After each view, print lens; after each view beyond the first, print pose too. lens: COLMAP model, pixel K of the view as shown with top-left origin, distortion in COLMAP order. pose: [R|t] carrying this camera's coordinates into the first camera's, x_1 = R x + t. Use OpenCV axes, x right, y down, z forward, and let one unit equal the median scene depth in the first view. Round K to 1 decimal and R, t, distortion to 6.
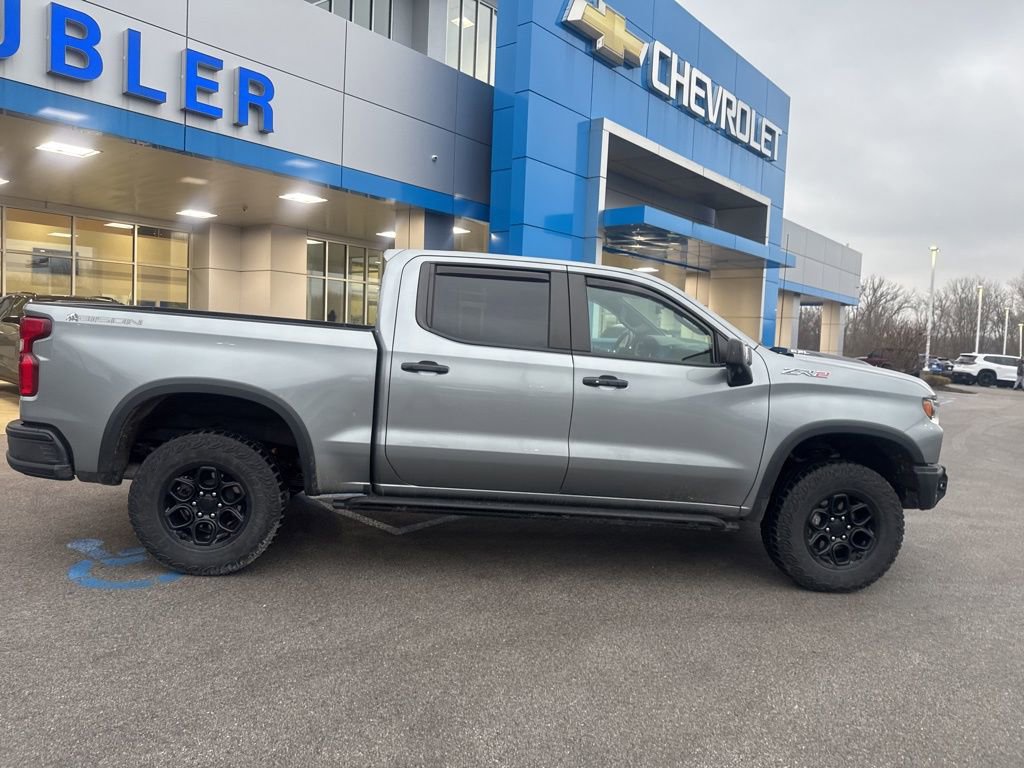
lens RADIAL K [[723.8, 0, 510.9], [0, 723.8, 377.4], [0, 0, 1]] dist [0.051729, -0.065618]
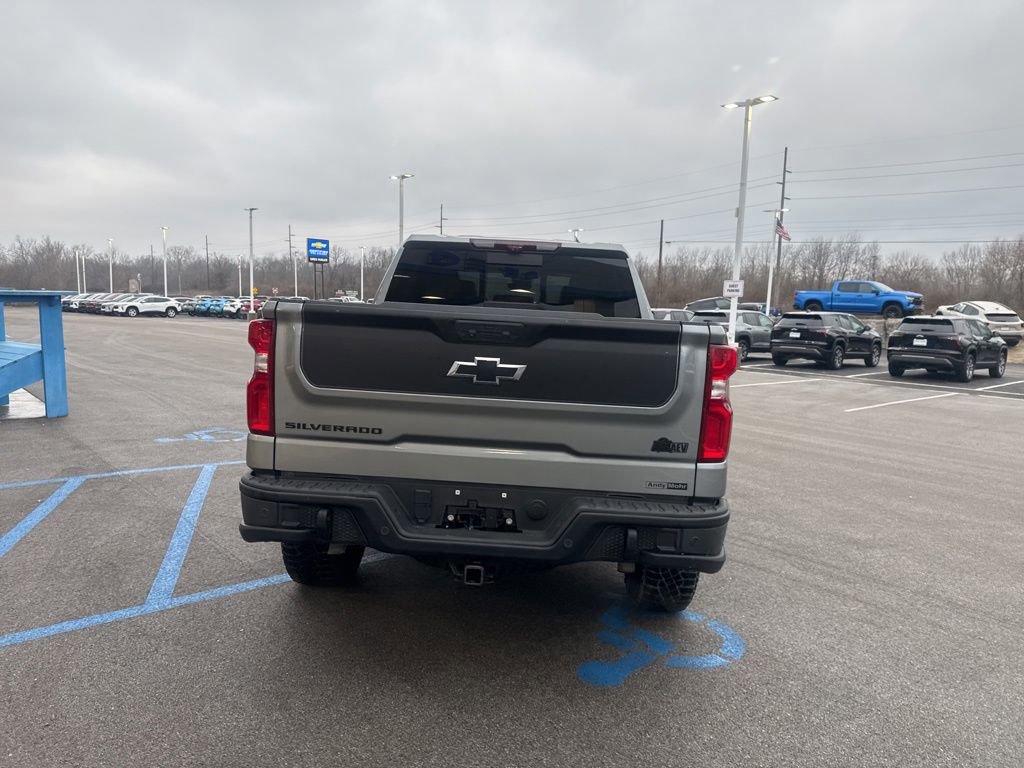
lens RADIAL K [[717.8, 0, 506.3], [0, 717.8, 383.4], [0, 0, 1]] dist [0.090704, -0.128371]
pose [[0.155323, -0.157292, 0.975261, -1.216333], [0.031205, 0.987531, 0.154301, -0.142373], [-0.987371, 0.006467, 0.158294, 0.984397]]
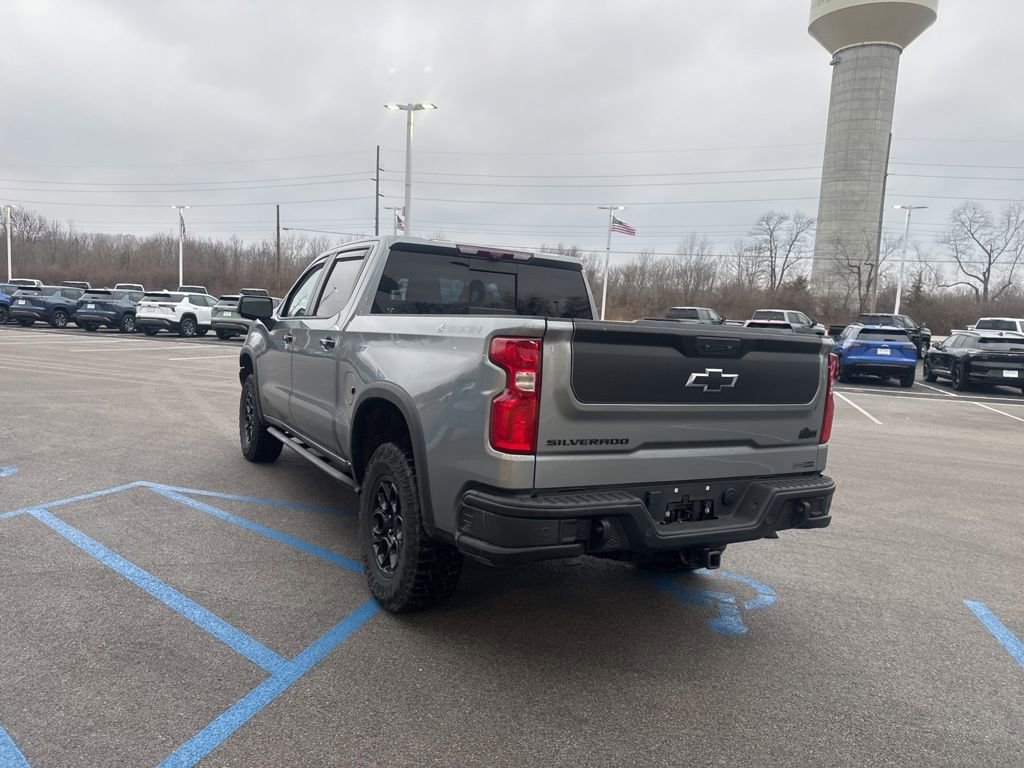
lens RADIAL K [[717.8, 0, 506.3], [0, 717.8, 383.4], [0, 0, 1]] dist [0.090704, -0.128371]
pose [[-0.385944, -0.167630, 0.907164, -1.182028], [-0.019080, 0.984593, 0.173820, -0.173329], [-0.922325, 0.049776, -0.383196, 1.530442]]
